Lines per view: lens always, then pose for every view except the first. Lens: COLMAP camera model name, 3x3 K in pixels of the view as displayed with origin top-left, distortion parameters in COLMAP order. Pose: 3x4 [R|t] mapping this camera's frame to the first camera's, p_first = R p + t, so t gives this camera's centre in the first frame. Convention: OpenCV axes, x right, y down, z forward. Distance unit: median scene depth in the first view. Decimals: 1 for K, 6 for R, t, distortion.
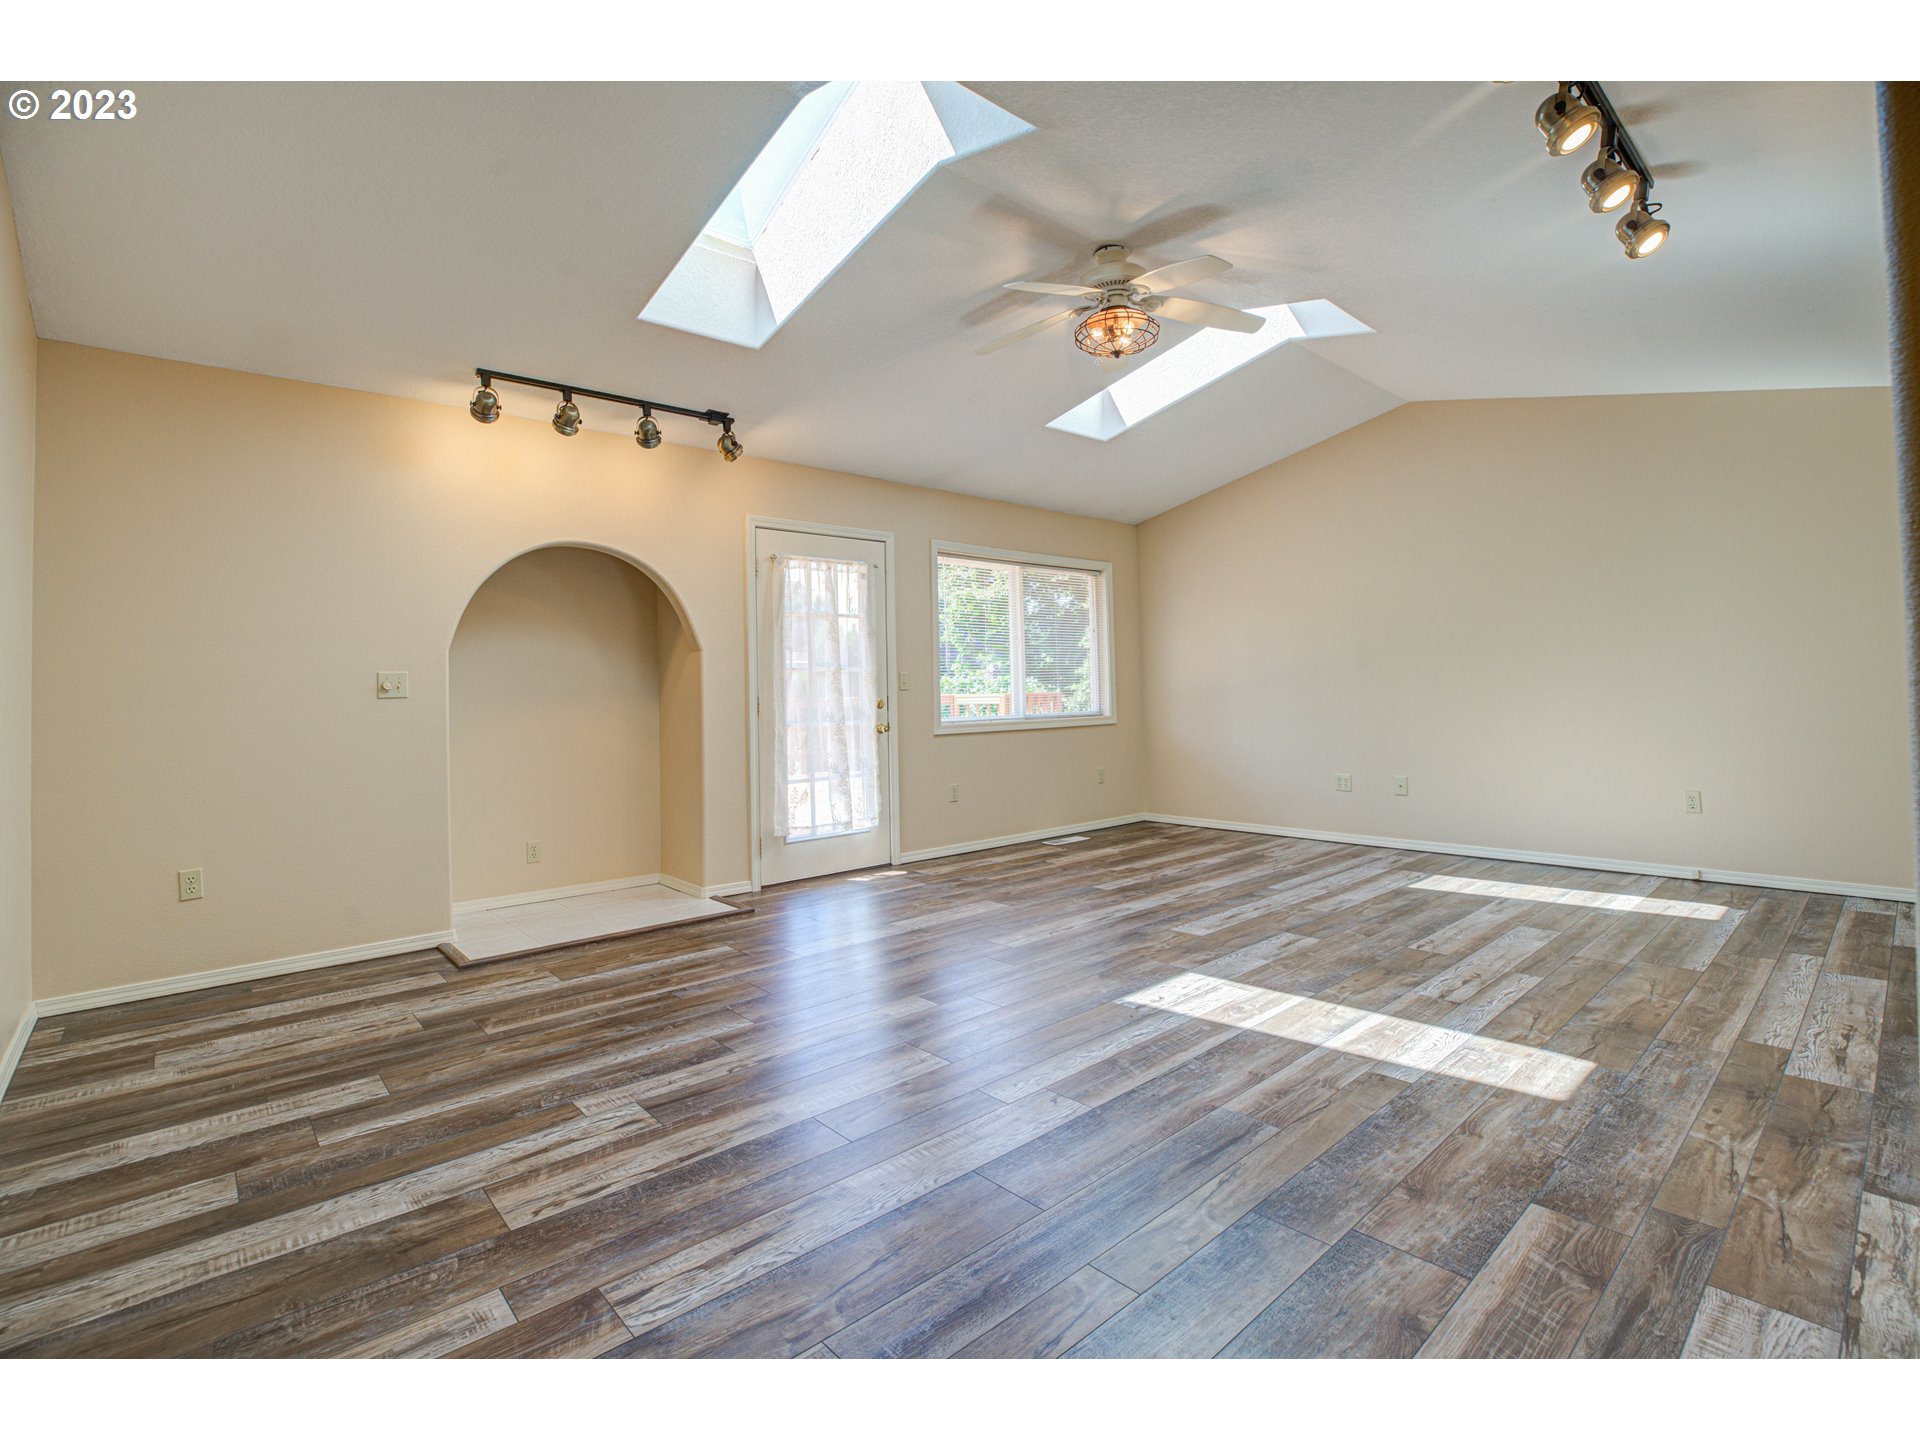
lens RADIAL K [[889.7, 0, 952.9], [0, 889.7, 677.6], [0, 0, 1]] dist [-0.046101, 0.012365]
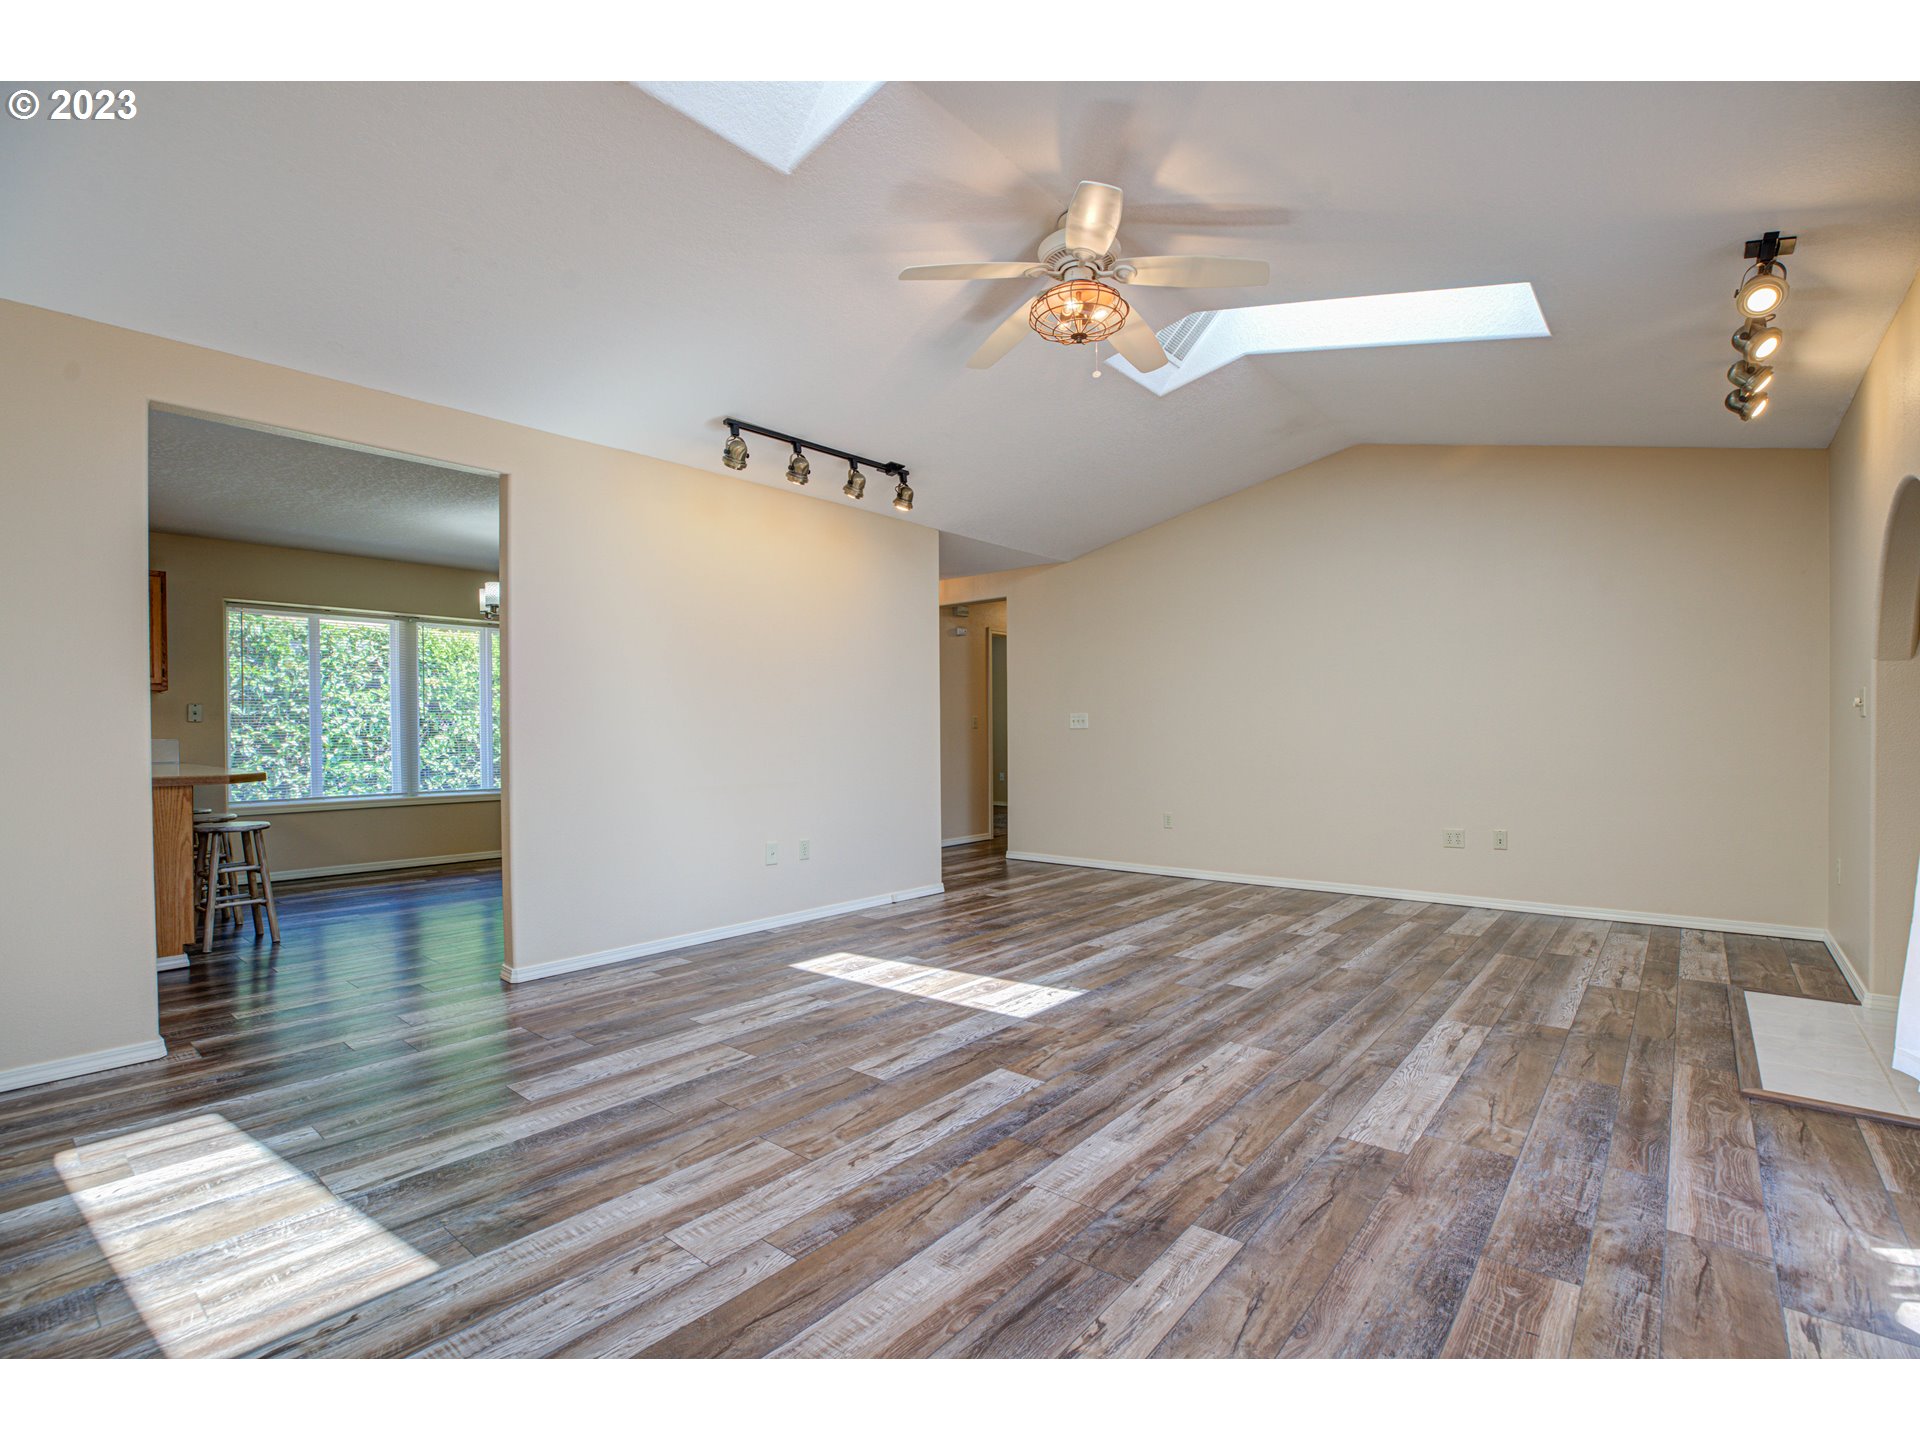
lens RADIAL K [[904.5, 0, 954.3], [0, 904.5, 727.9], [0, 0, 1]] dist [-0.046004, 0.013119]
pose [[-0.989040, 0.028657, -0.144839, 0.601415], [0.030998, 0.999422, -0.013935, 0.026734], [0.144356, -0.018272, -0.989357, 2.488882]]
